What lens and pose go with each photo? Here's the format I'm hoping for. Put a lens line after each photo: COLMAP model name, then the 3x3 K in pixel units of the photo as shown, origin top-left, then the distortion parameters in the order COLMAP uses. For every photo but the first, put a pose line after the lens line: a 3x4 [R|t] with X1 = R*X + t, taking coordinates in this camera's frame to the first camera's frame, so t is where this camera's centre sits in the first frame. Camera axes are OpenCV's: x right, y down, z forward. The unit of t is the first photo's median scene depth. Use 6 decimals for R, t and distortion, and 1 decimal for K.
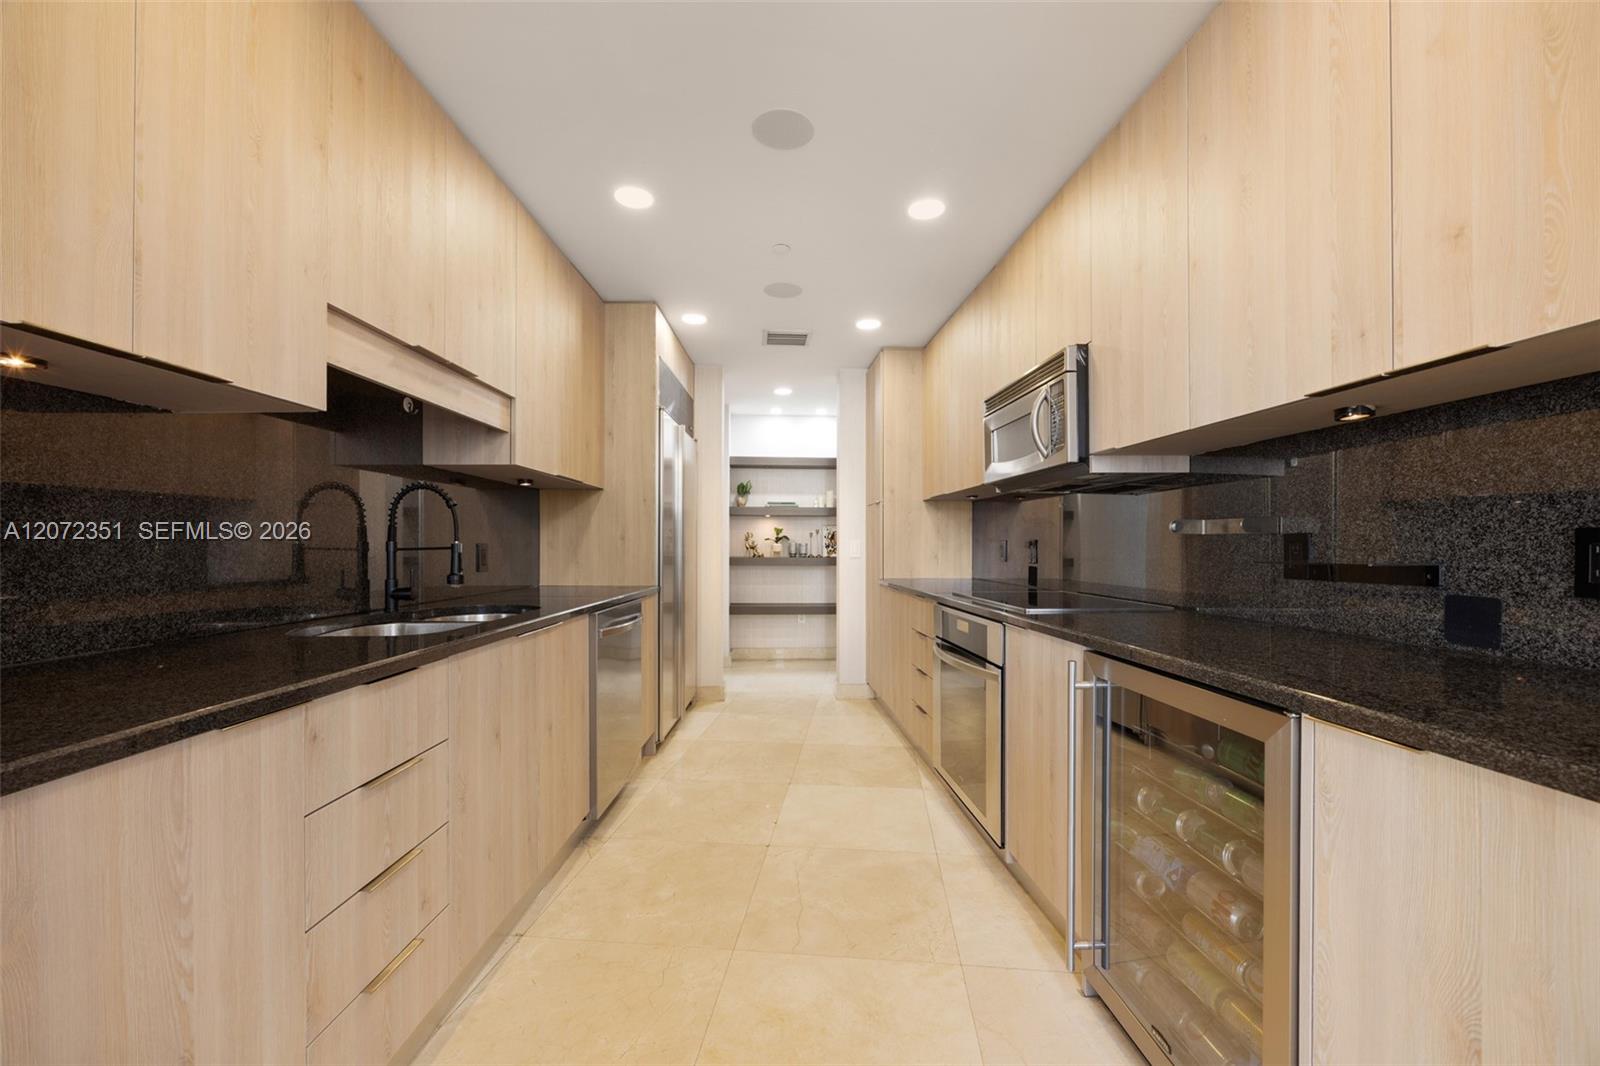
lens RADIAL K [[630.6, 0, 800.0], [0, 630.6, 544.5], [0, 0, 1]] dist [-0.003081, 0.000020]
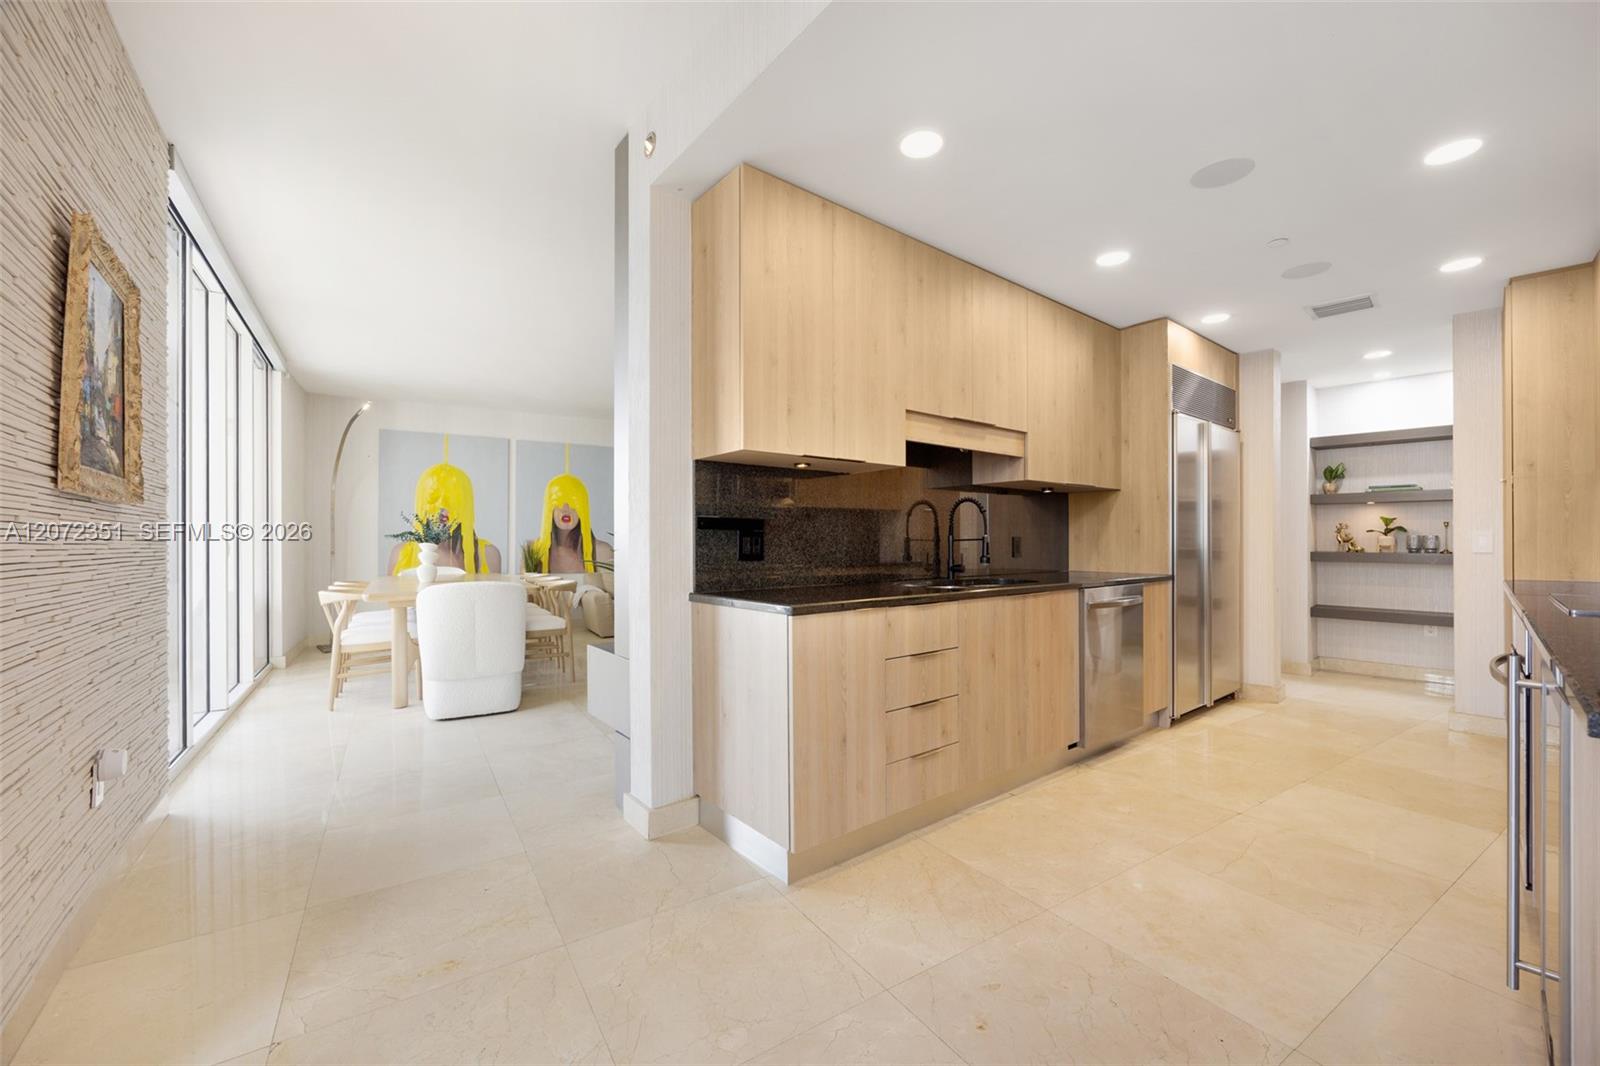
lens RADIAL K [[630.6, 0, 800.8], [0, 630.6, 537.5], [0, 0, 1]] dist [-0.003081, 0.000020]
pose [[0.621107, -0.005831, -0.783704, 0.233404], [0.002662, 0.999982, -0.005330, 0.004870], [0.783721, 0.001225, 0.621112, -0.185366]]
